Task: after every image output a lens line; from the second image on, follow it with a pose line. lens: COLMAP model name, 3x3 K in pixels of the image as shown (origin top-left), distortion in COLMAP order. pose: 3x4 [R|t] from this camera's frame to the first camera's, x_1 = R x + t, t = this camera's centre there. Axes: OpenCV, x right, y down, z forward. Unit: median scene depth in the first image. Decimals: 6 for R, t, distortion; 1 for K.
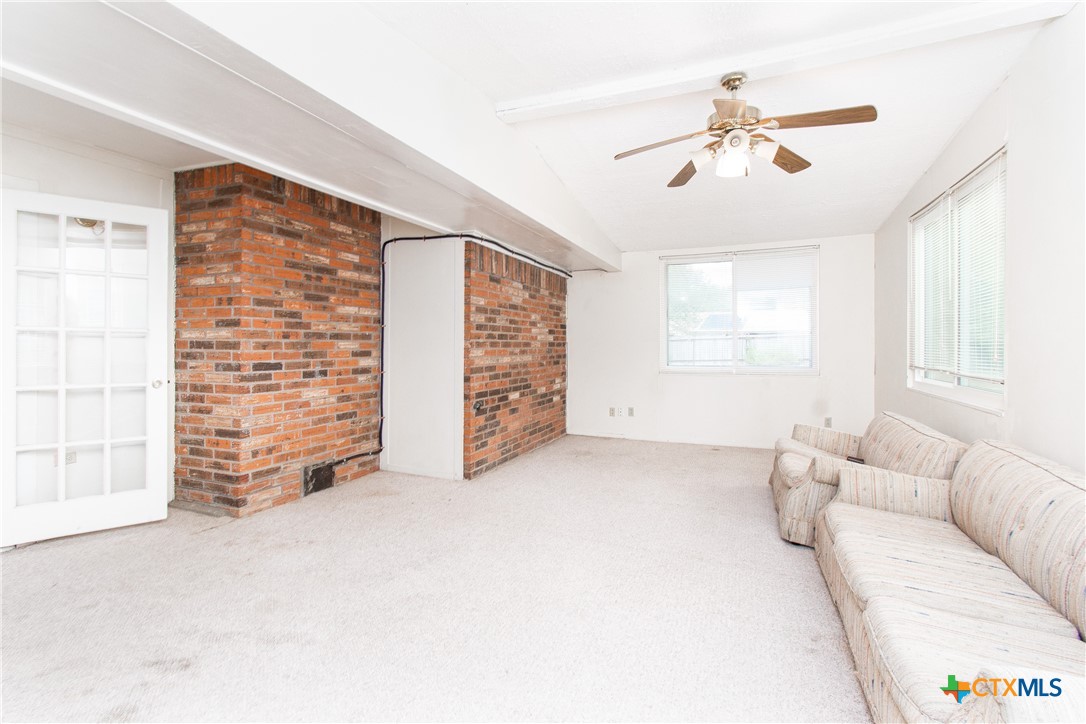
lens RADIAL K [[490.1, 0, 547.6], [0, 490.1, 354.5], [0, 0, 1]] dist [-0.000418, -0.000370]
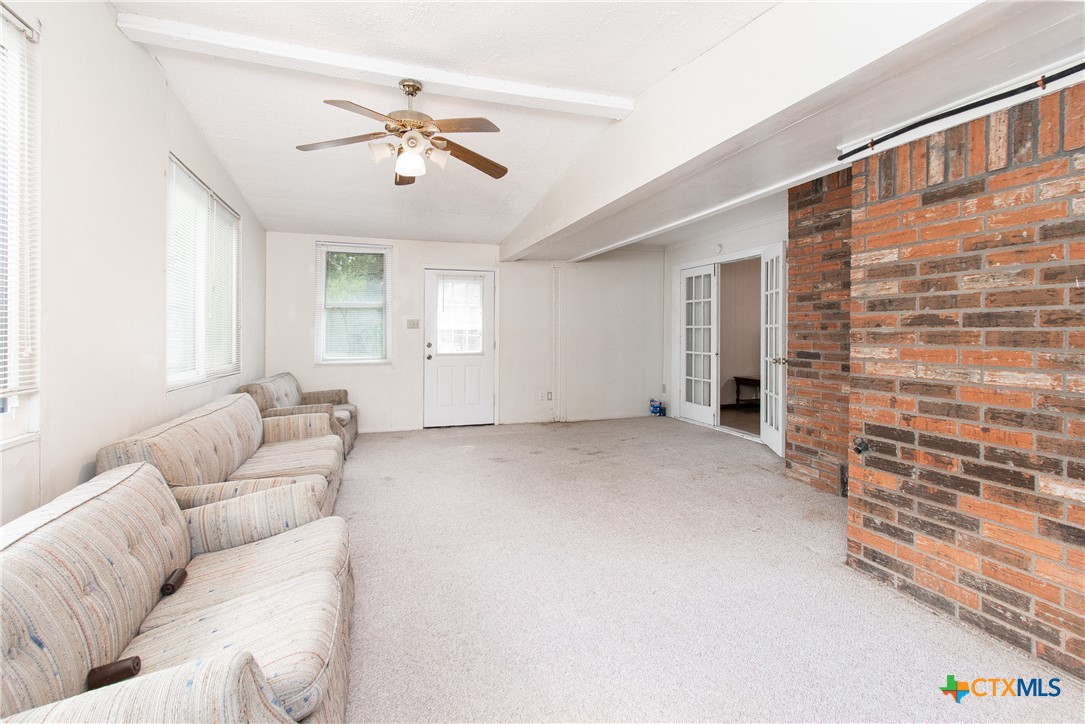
lens RADIAL K [[489.6, 0, 538.0], [0, 489.6, 331.9], [0, 0, 1]] dist [-0.000418, -0.000370]
pose [[-0.754036, -0.005703, -0.656808, 0.502119], [-0.021647, 0.999635, 0.016172, -0.026858], [0.656476, 0.026412, -0.753884, 1.164902]]
